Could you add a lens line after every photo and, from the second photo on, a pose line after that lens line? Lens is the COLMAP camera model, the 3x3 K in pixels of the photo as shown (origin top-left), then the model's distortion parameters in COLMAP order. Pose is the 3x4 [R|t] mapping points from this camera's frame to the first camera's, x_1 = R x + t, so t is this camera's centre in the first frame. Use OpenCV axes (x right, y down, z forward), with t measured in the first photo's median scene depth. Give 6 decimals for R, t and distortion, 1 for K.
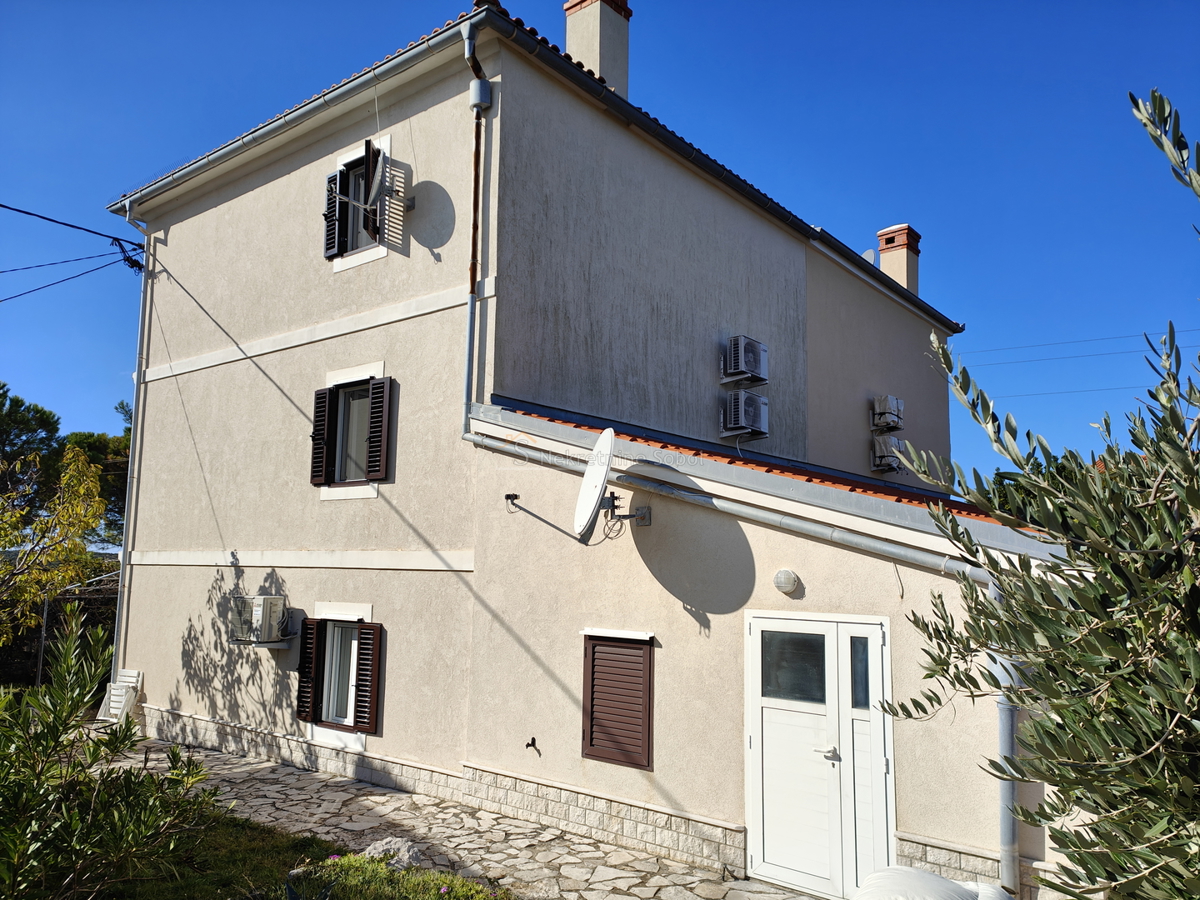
lens RADIAL K [[888.8, 0, 593.6], [0, 888.8, 455.0], [0, 0, 1]] dist [0.091564, -0.068164]
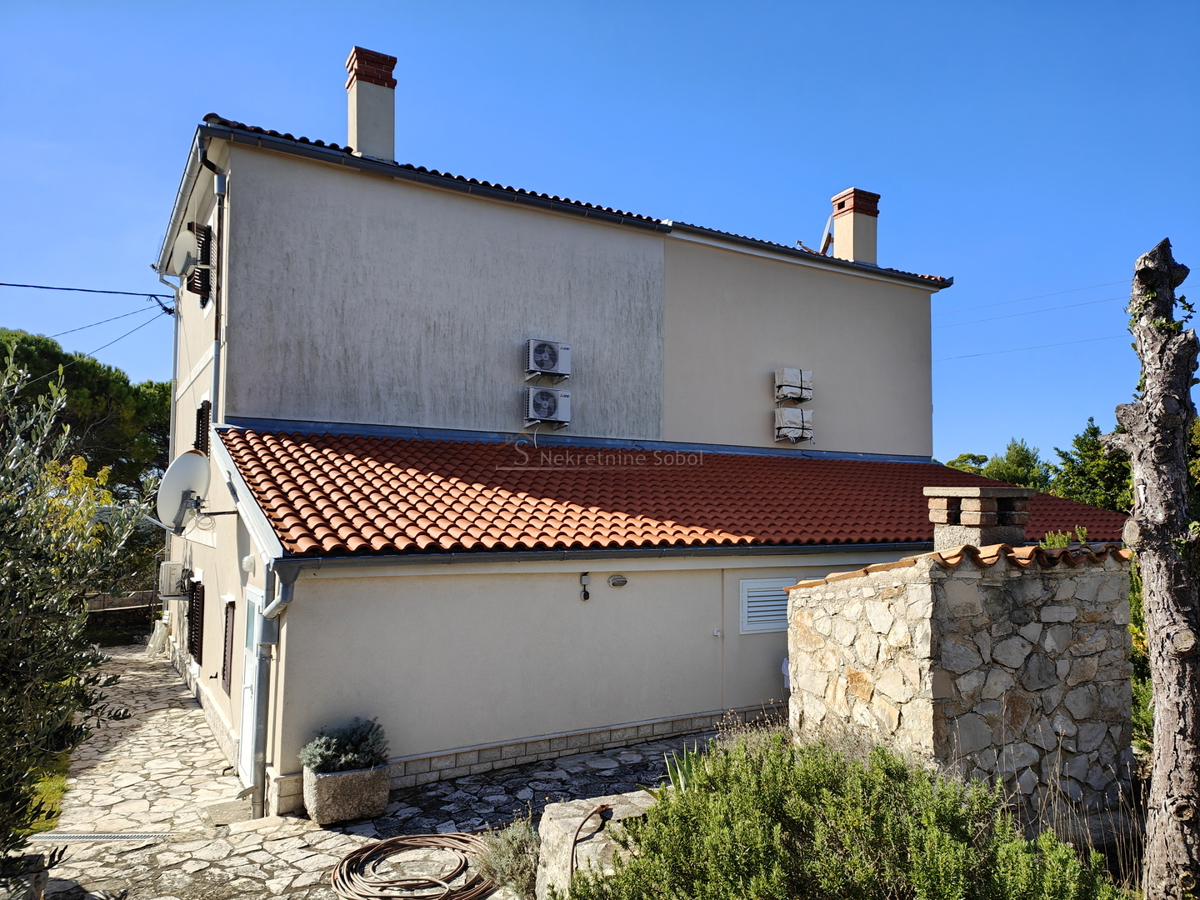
lens RADIAL K [[888.8, 0, 610.9], [0, 888.8, 449.9], [0, 0, 1]] dist [0.091564, -0.068164]
pose [[0.943283, -0.037990, -0.329808, 0.730128], [0.052758, 0.997960, 0.035938, -0.031364], [0.327770, -0.051300, 0.943364, -0.064586]]
